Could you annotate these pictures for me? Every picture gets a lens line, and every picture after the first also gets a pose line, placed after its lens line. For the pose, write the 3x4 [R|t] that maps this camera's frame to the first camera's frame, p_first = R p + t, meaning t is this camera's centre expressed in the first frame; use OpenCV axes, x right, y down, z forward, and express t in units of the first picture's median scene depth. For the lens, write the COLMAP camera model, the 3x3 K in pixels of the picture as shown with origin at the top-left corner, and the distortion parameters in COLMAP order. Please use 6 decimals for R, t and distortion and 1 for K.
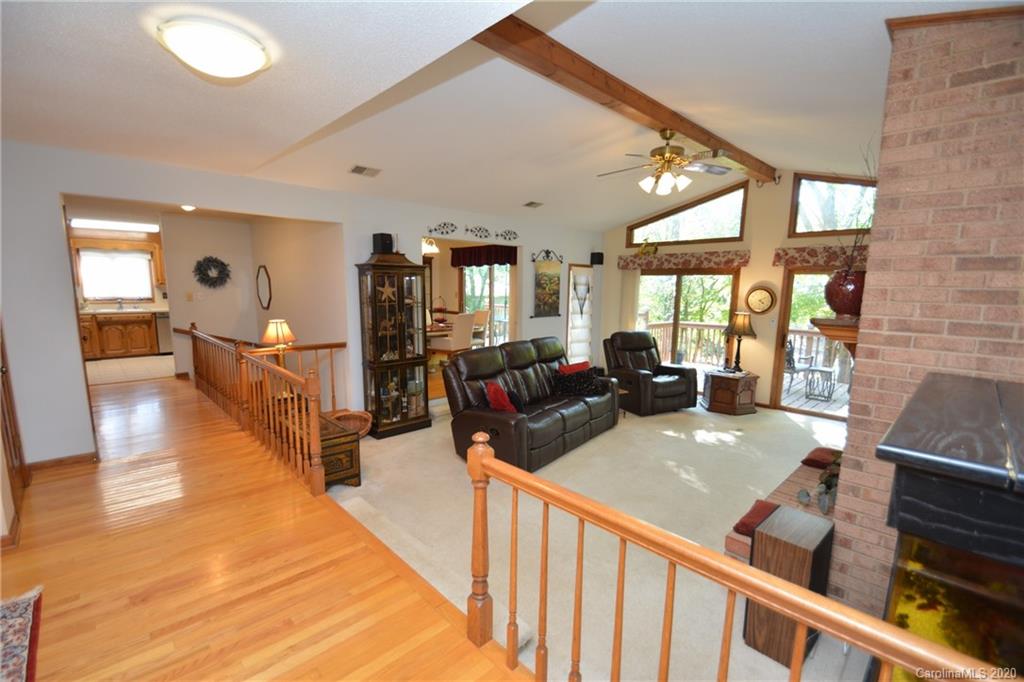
lens RADIAL K [[450.1, 0, 493.5], [0, 450.1, 355.7], [0, 0, 1]] dist [0.000376, -0.002249]
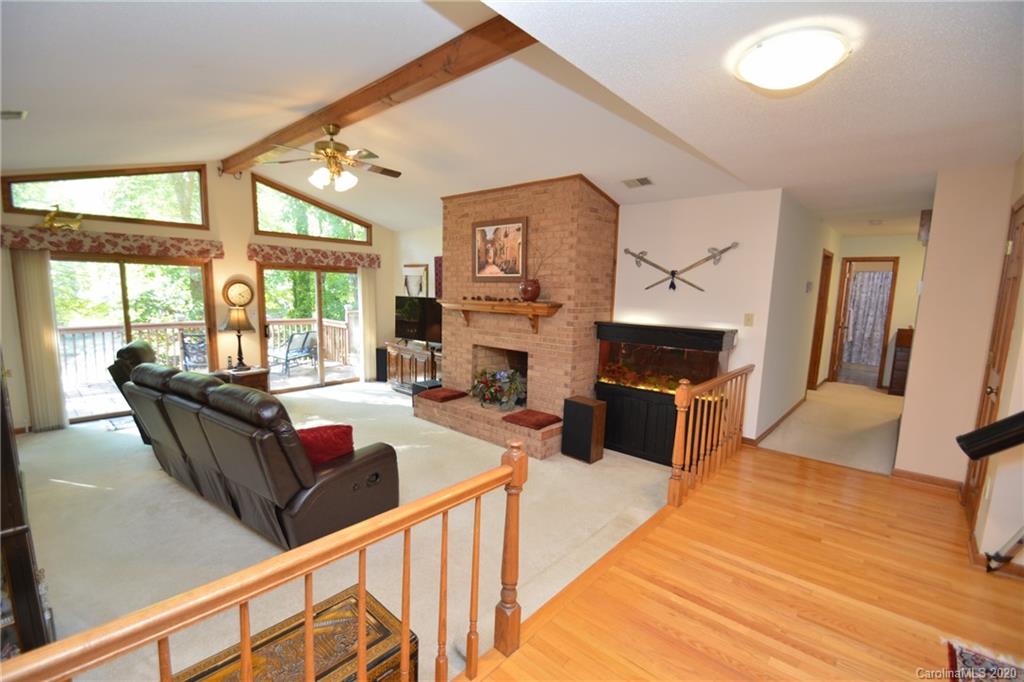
lens RADIAL K [[450.1, 0, 512.3], [0, 450.1, 347.9], [0, 0, 1]] dist [0.000376, -0.002249]
pose [[-0.098742, -0.146603, 0.984255, -0.457421], [0.129794, 0.978742, 0.158803, -0.084466], [-0.986612, 0.143430, -0.077614, 0.491860]]
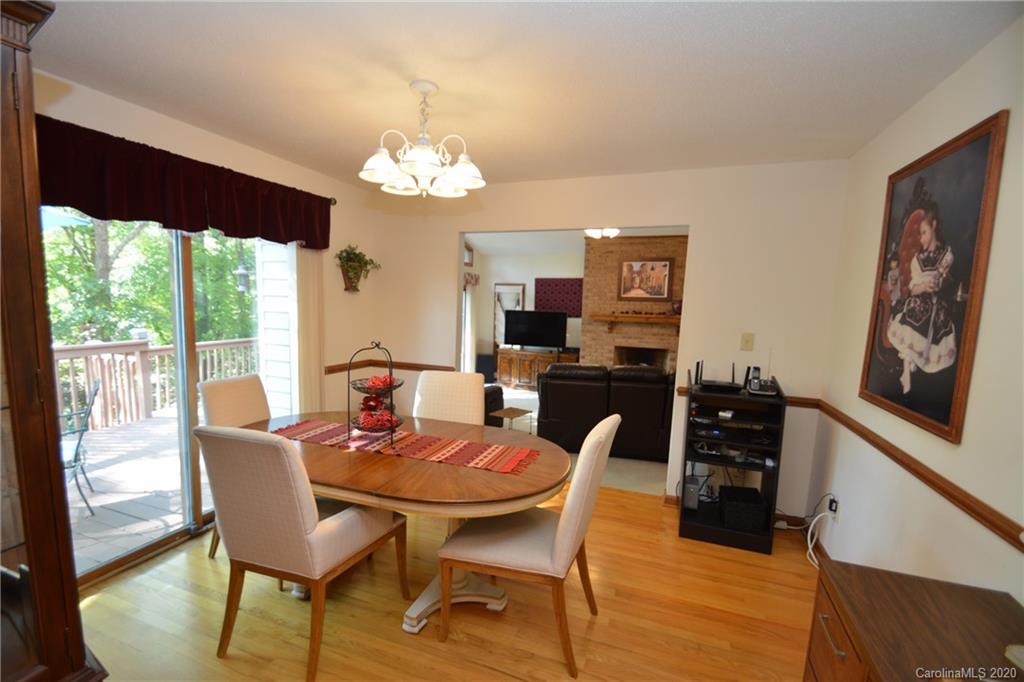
lens RADIAL K [[450.1, 0, 504.8], [0, 450.1, 350.1], [0, 0, 1]] dist [0.000376, -0.002249]
pose [[-0.453950, -0.128299, 0.881742, -0.504849], [0.108420, 0.974272, 0.197581, -0.203412], [-0.884406, 0.185291, -0.428360, 1.176831]]
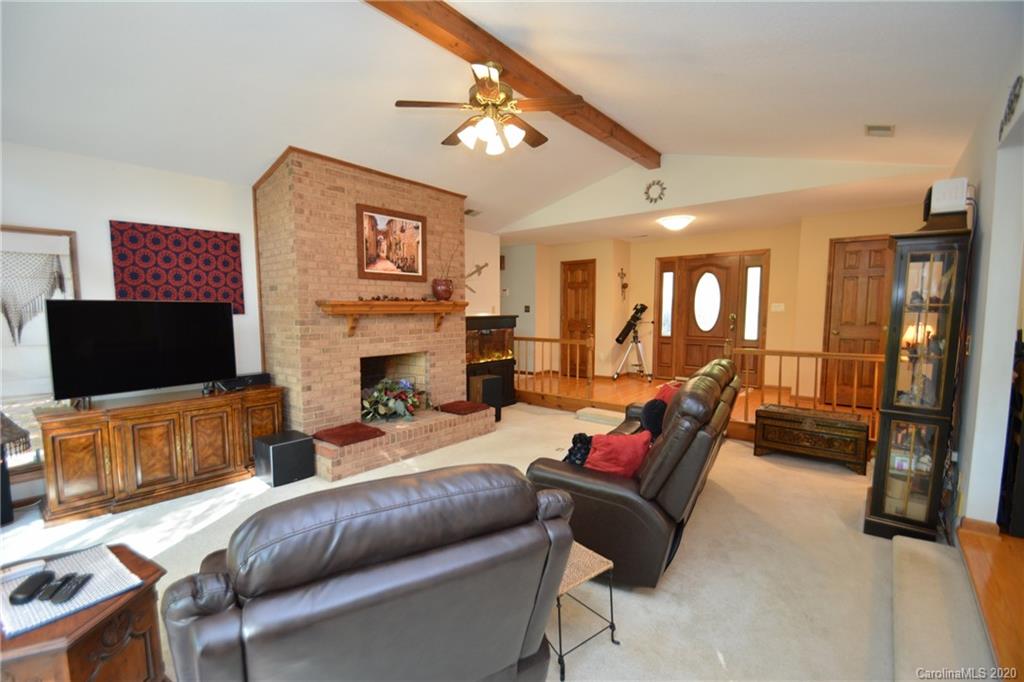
lens RADIAL K [[450.1, 0, 505.2], [0, 450.1, 350.6], [0, 0, 1]] dist [0.000376, -0.002249]
pose [[-0.991172, 0.001190, -0.132575, 0.193436], [-0.031151, 0.969875, 0.241602, -0.138580], [0.128868, 0.243599, -0.961276, 1.100129]]
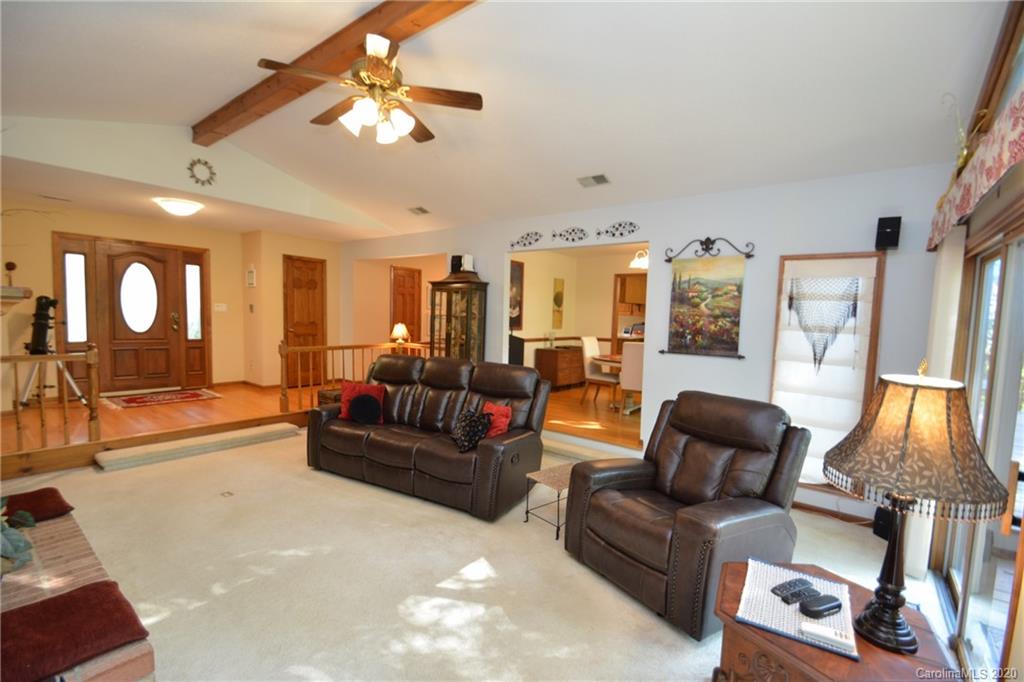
lens RADIAL K [[450.1, 0, 501.4], [0, 450.1, 346.1], [0, 0, 1]] dist [0.000376, -0.002249]
pose [[0.158066, 0.058465, -0.985696, 0.613760], [-0.184065, 0.982493, 0.028759, -0.066277], [0.970121, 0.176886, 0.166060, 0.642879]]
